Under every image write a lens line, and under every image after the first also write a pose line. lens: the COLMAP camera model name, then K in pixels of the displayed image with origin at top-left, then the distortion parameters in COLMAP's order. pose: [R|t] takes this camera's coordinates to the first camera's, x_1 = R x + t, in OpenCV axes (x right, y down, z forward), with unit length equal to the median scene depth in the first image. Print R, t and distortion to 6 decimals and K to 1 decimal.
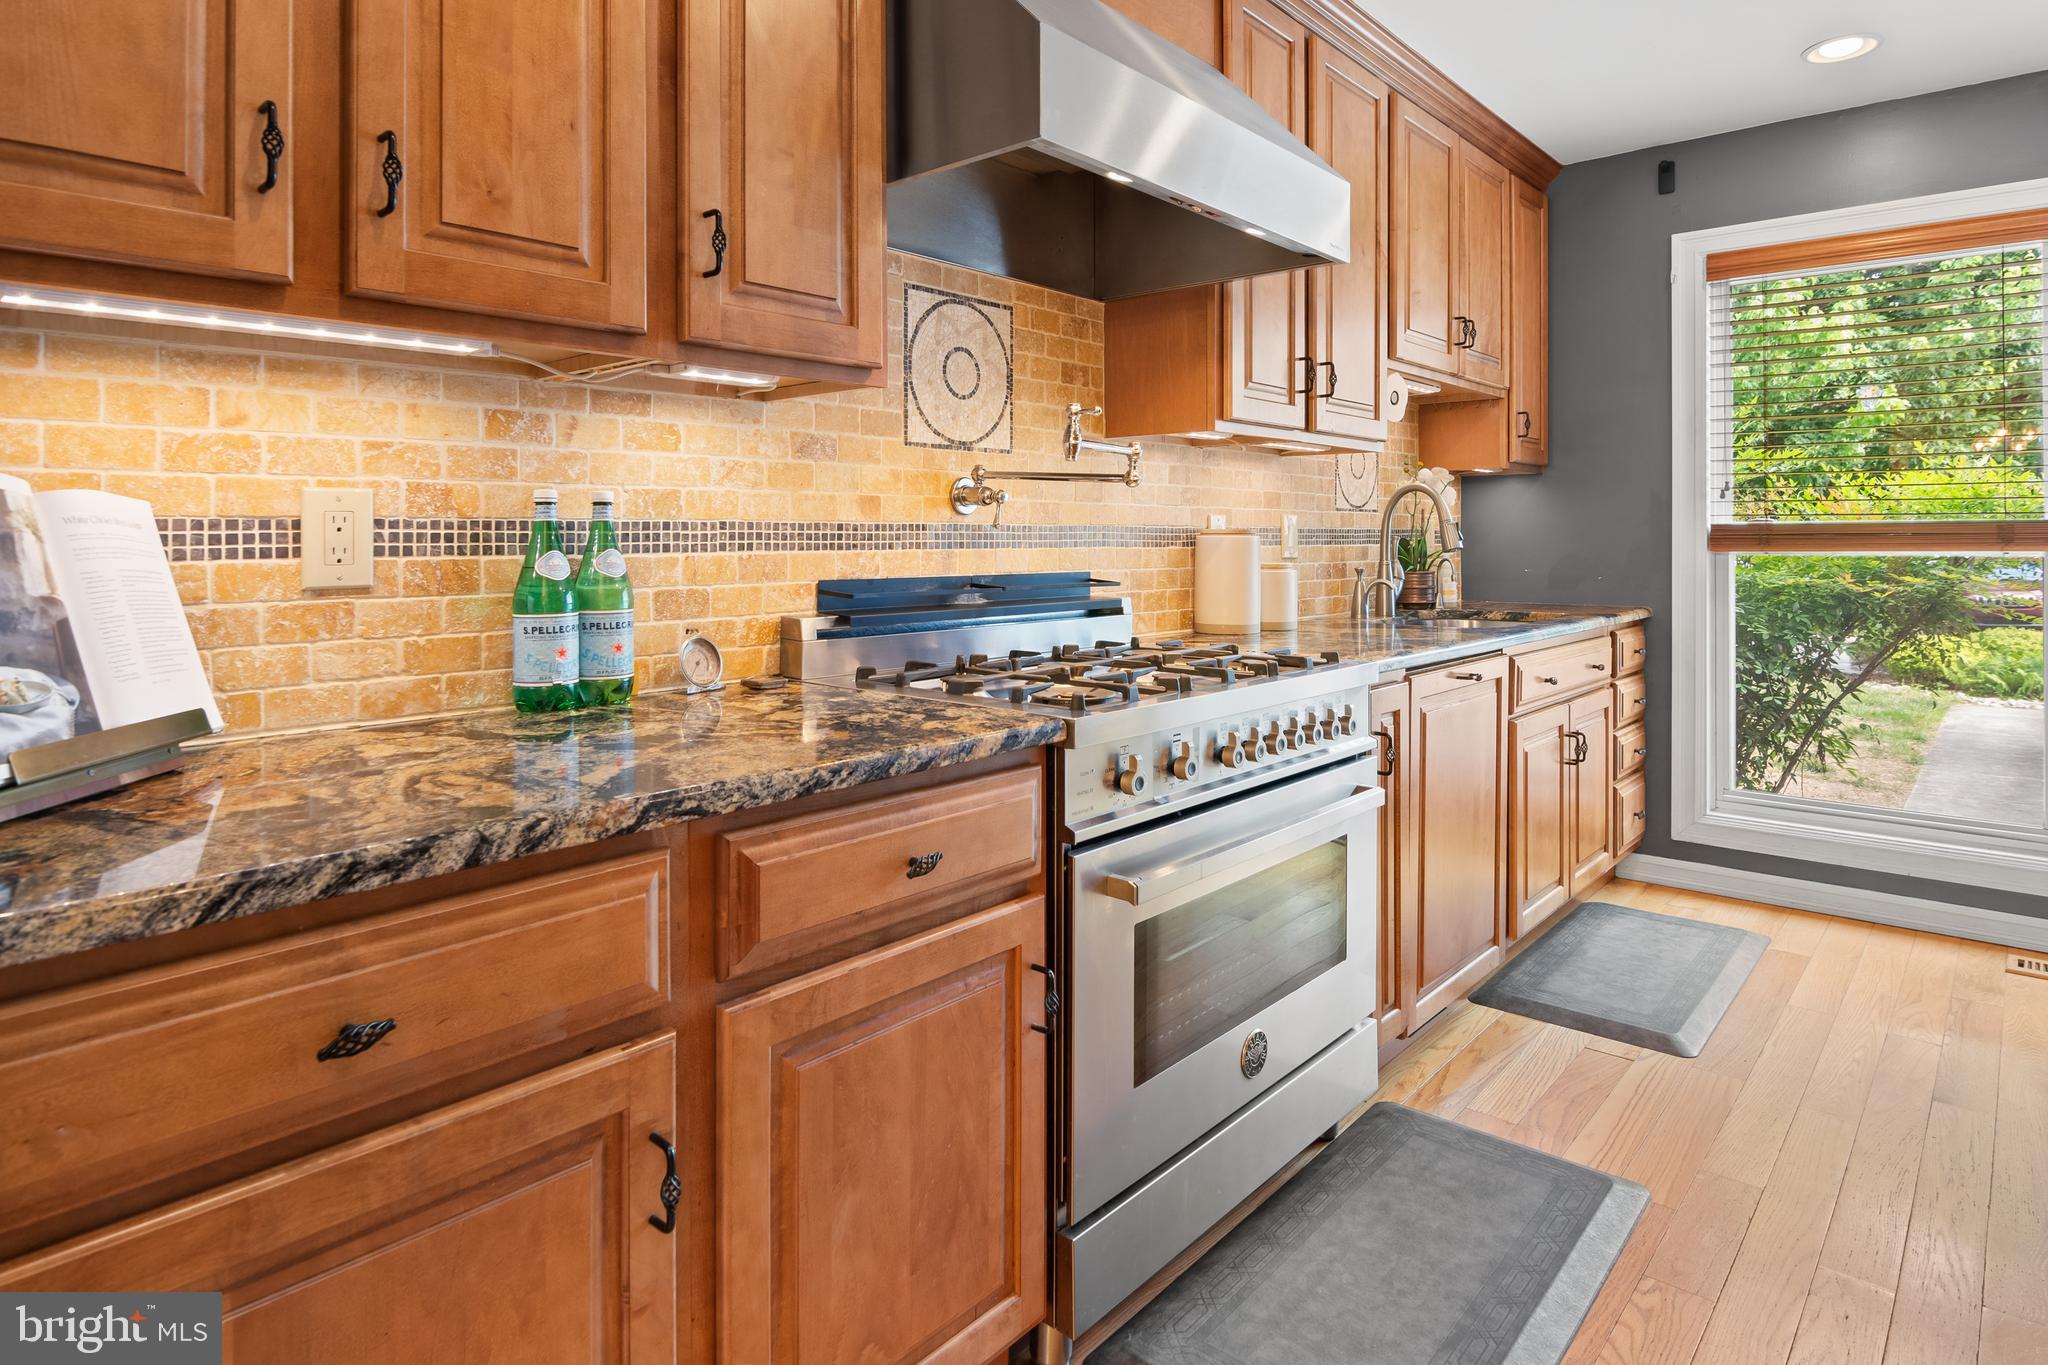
lens RADIAL K [[1138.3, 0, 1015.2], [0, 1138.3, 537.5], [0, 0, 1]] dist [-0.004952, -0.004357]
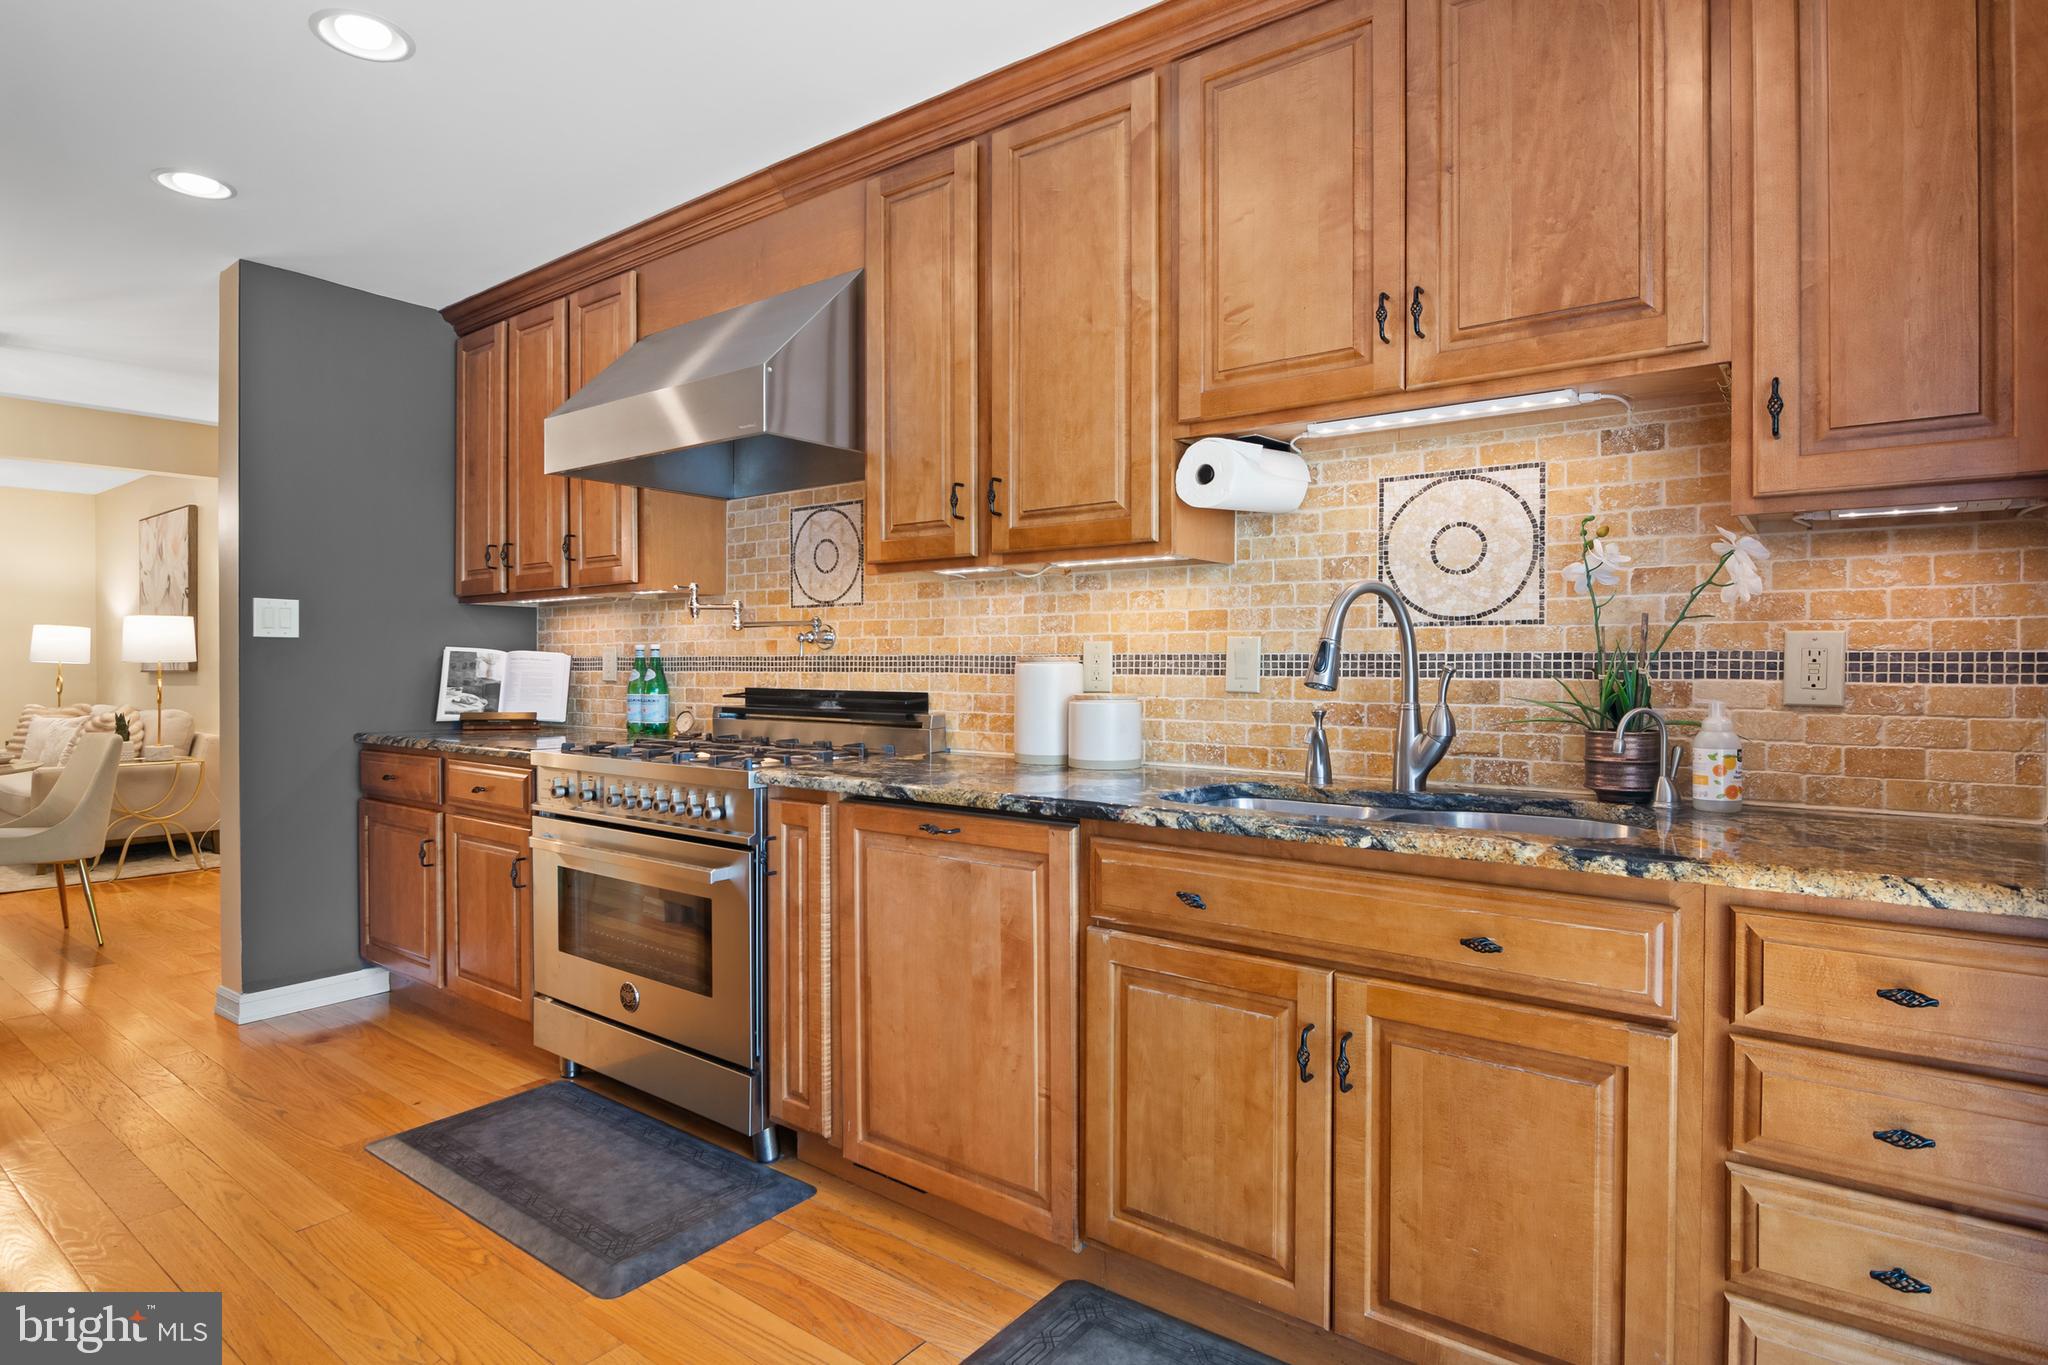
lens RADIAL K [[978.0, 0, 1087.9], [0, 978.0, 692.7], [0, 0, 1]] dist [-0.017059, -0.001071]
pose [[0.161043, 0.029585, -0.986504, 1.363981], [-0.003022, 0.999561, 0.029483, -0.001937], [0.986943, -0.001767, 0.161062, 1.192669]]
